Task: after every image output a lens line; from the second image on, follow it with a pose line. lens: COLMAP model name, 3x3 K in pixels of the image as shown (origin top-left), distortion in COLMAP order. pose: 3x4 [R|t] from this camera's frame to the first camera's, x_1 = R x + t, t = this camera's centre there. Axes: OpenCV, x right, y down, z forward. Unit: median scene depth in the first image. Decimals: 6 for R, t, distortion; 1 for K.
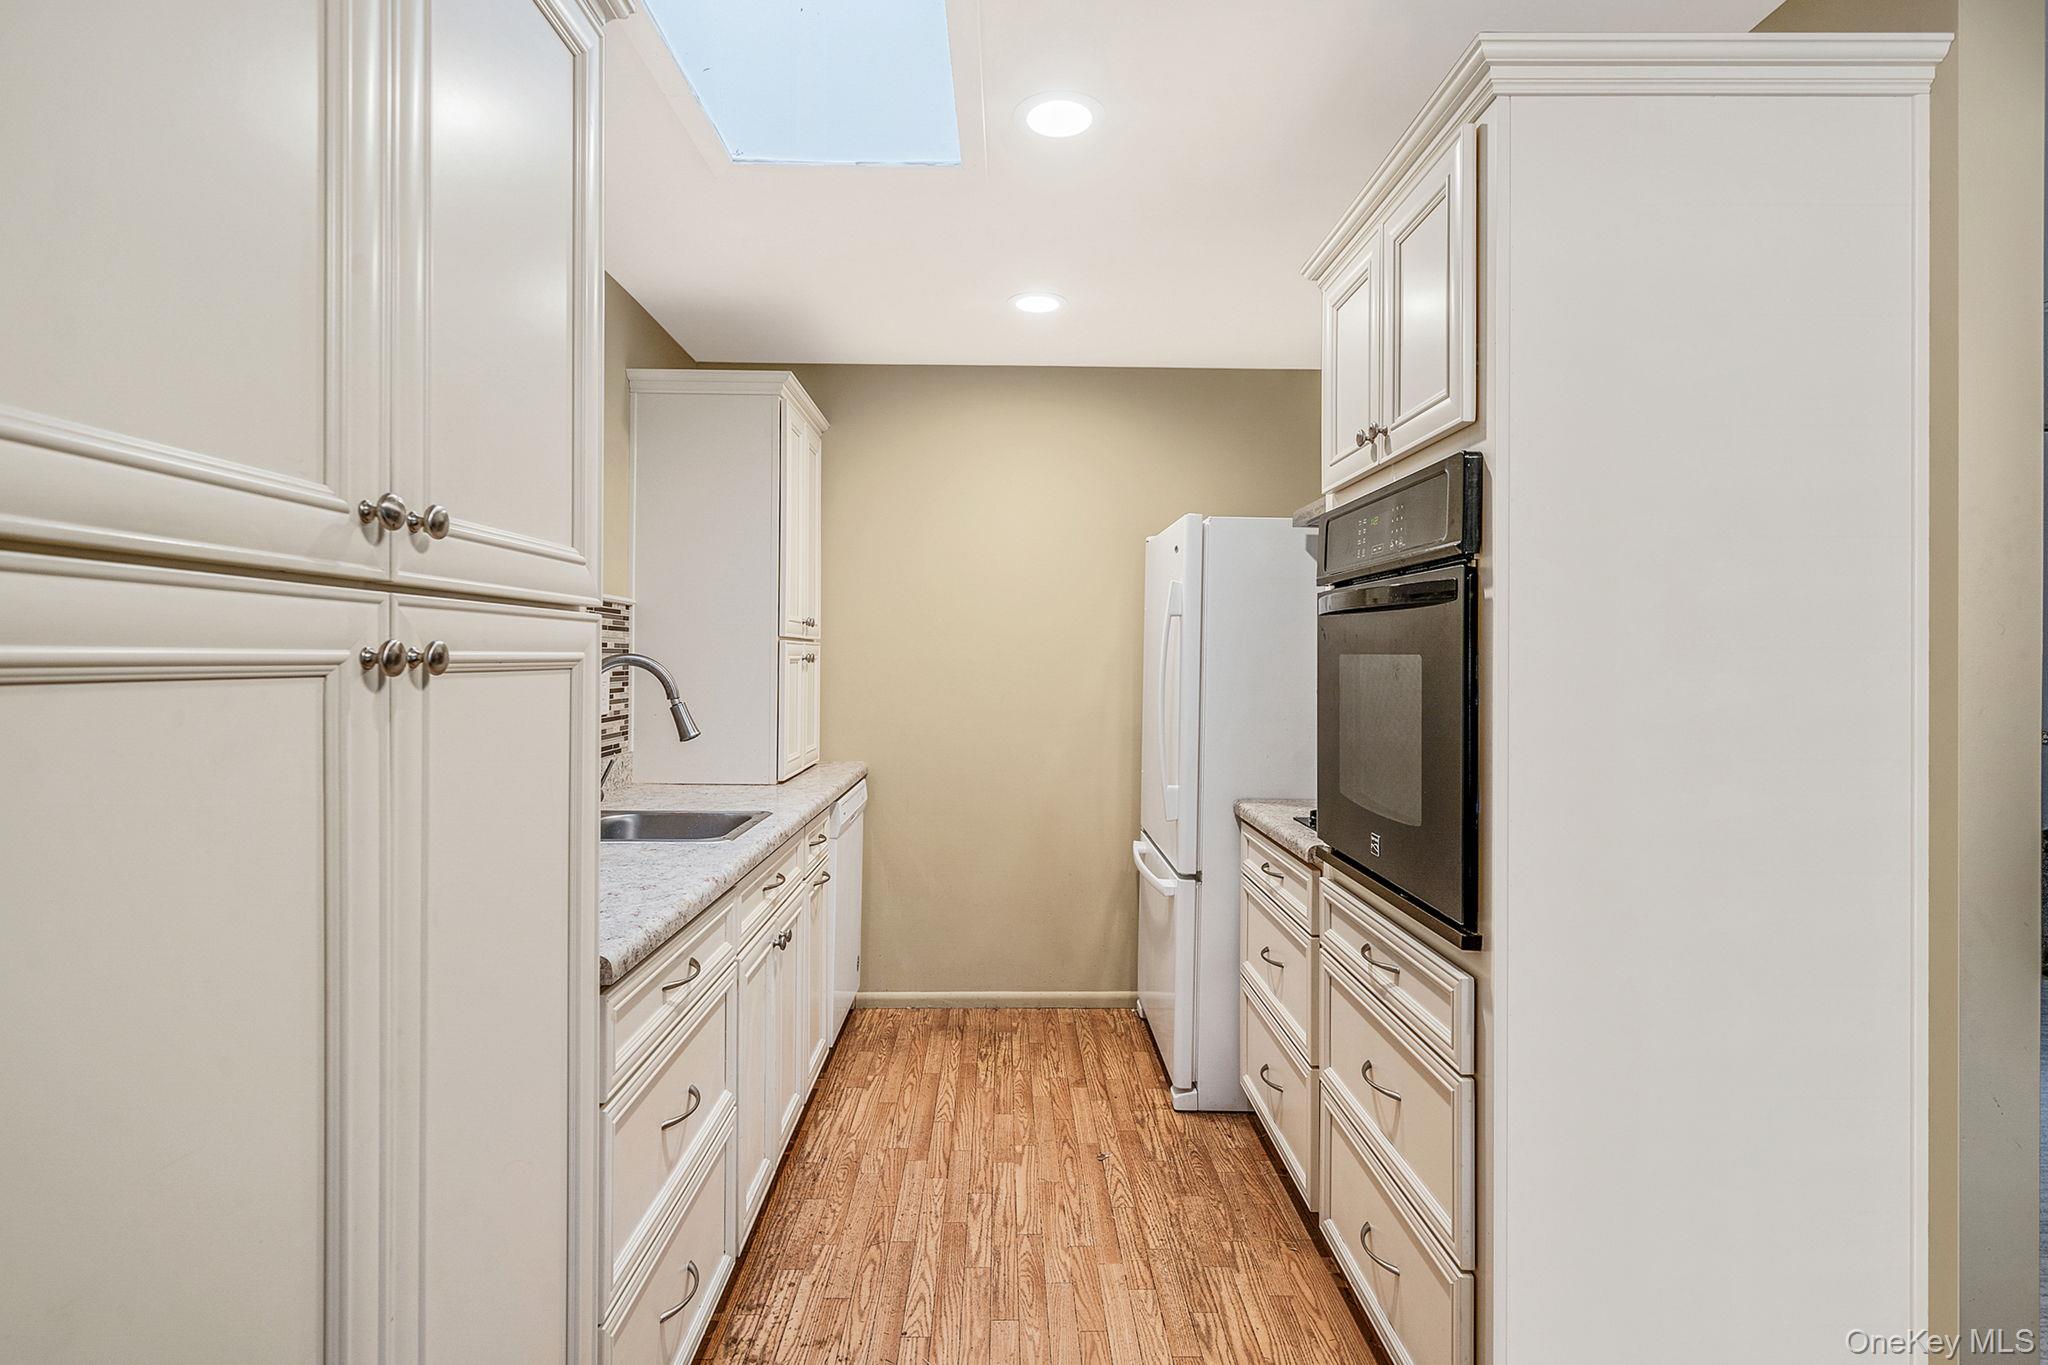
lens RADIAL K [[1000.6, 0, 1022.7], [0, 1000.6, 653.0], [0, 0, 1]] dist [-0.000859, -0.000111]
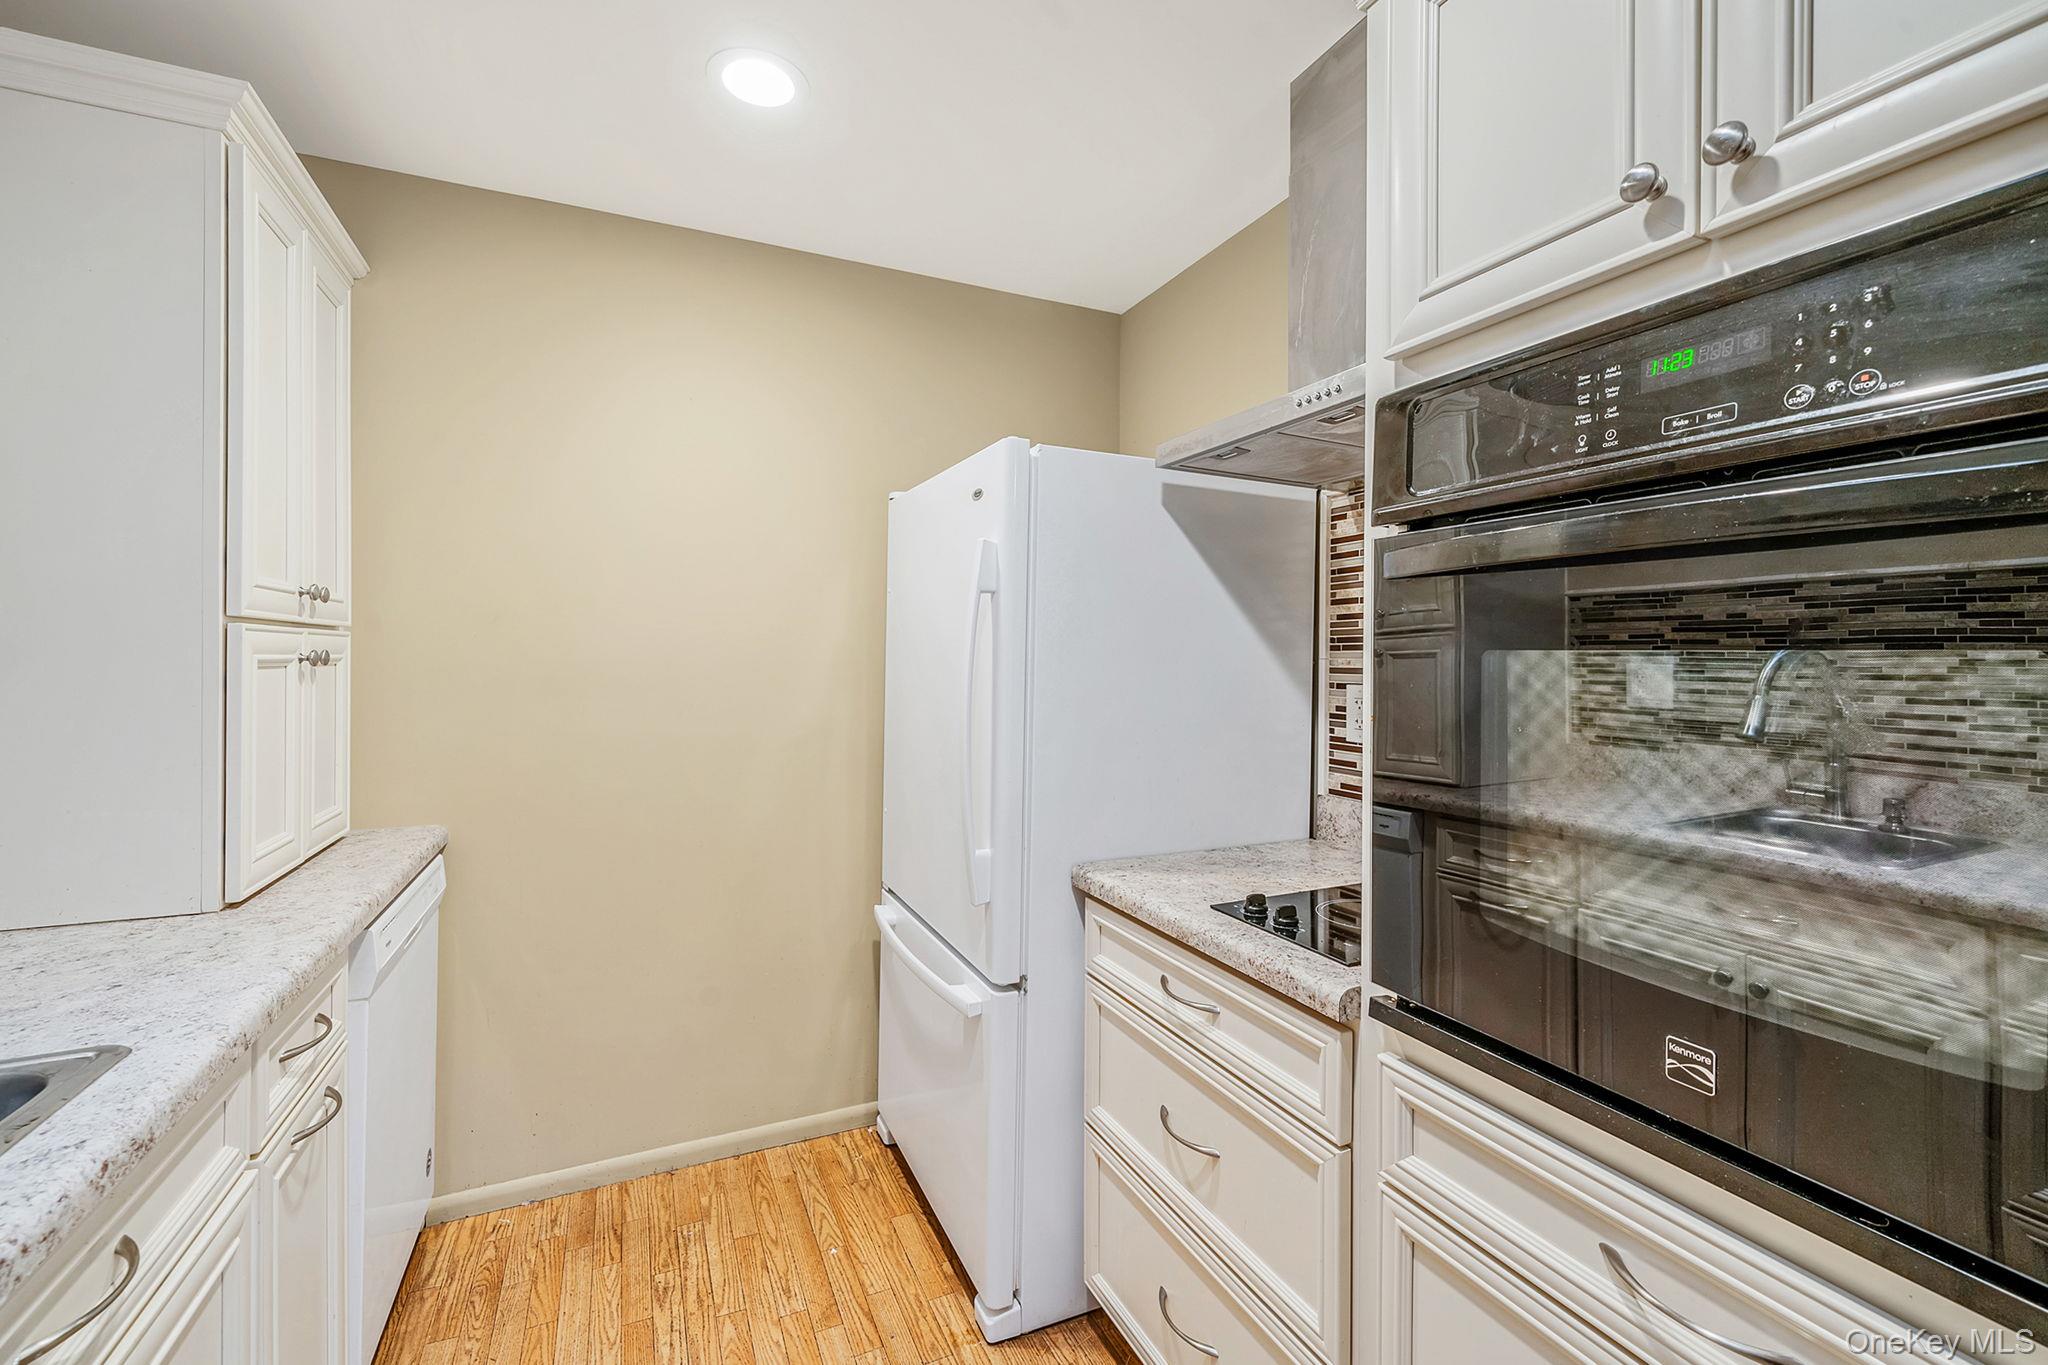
lens RADIAL K [[861.6, 0, 1019.6], [0, 861.6, 656.6], [0, 0, 1]] dist [-0.000749, -0.000018]
pose [[0.917401, -0.002432, 0.397957, -0.049971], [-0.000205, 0.999978, 0.006583, 0.001115], [-0.397964, -0.006121, 0.917381, 0.441700]]
